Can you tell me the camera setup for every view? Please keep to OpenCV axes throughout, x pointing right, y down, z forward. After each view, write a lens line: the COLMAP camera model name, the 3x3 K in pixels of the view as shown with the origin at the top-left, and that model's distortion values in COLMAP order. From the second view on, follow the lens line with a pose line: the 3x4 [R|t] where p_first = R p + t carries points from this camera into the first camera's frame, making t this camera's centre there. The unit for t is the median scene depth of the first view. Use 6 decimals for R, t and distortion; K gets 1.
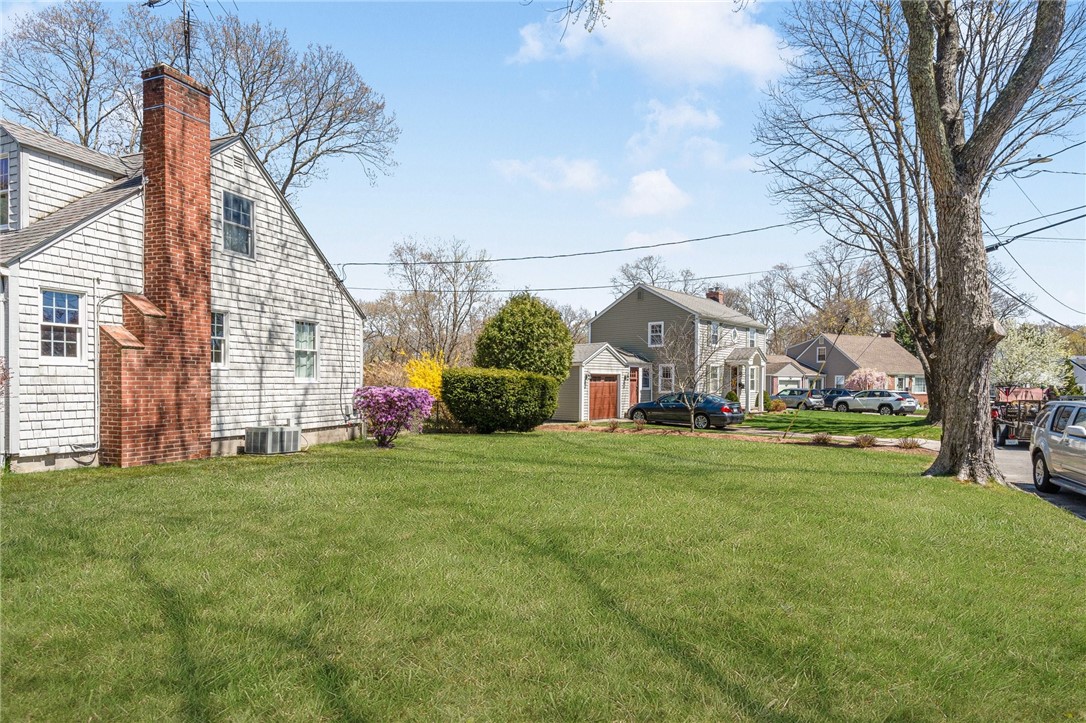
lens RADIAL K [[592.7, 0, 543.6], [0, 592.7, 364.8], [0, 0, 1]] dist [0.001673, 0.001031]
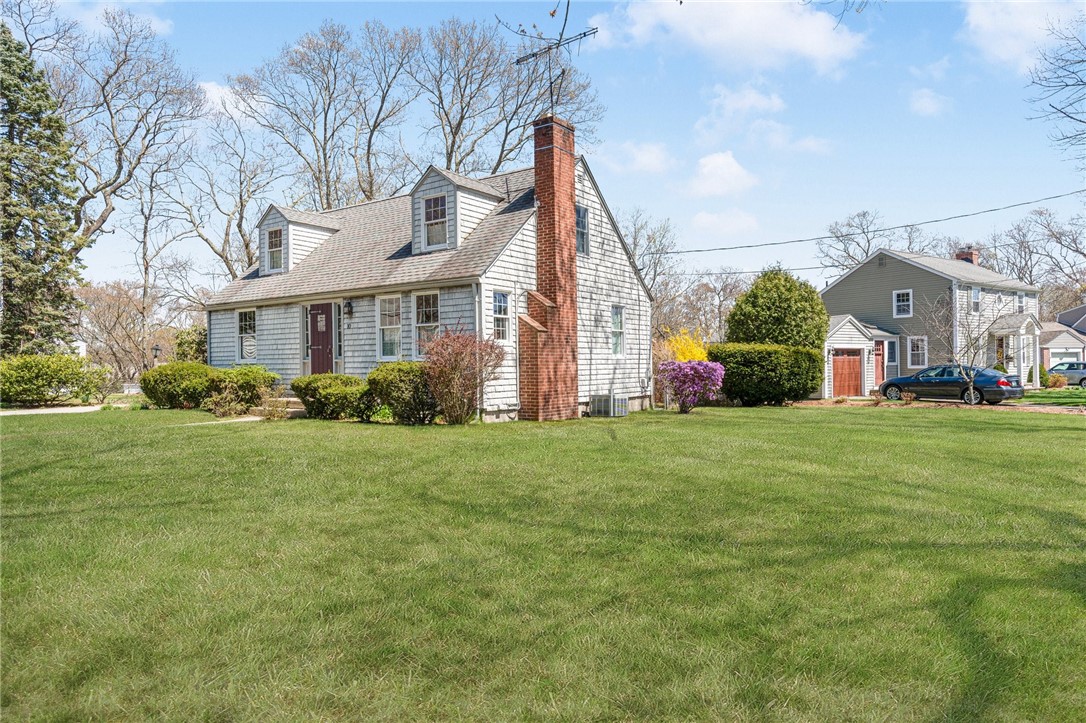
lens RADIAL K [[669.9, 0, 550.5], [0, 669.9, 345.4], [0, 0, 1]] dist [-0.006079, 0.003716]
pose [[0.969504, -0.025759, -0.243717, -0.221162], [0.025739, 0.999663, -0.003267, 0.005507], [0.243719, -0.003106, 0.969841, -0.322610]]
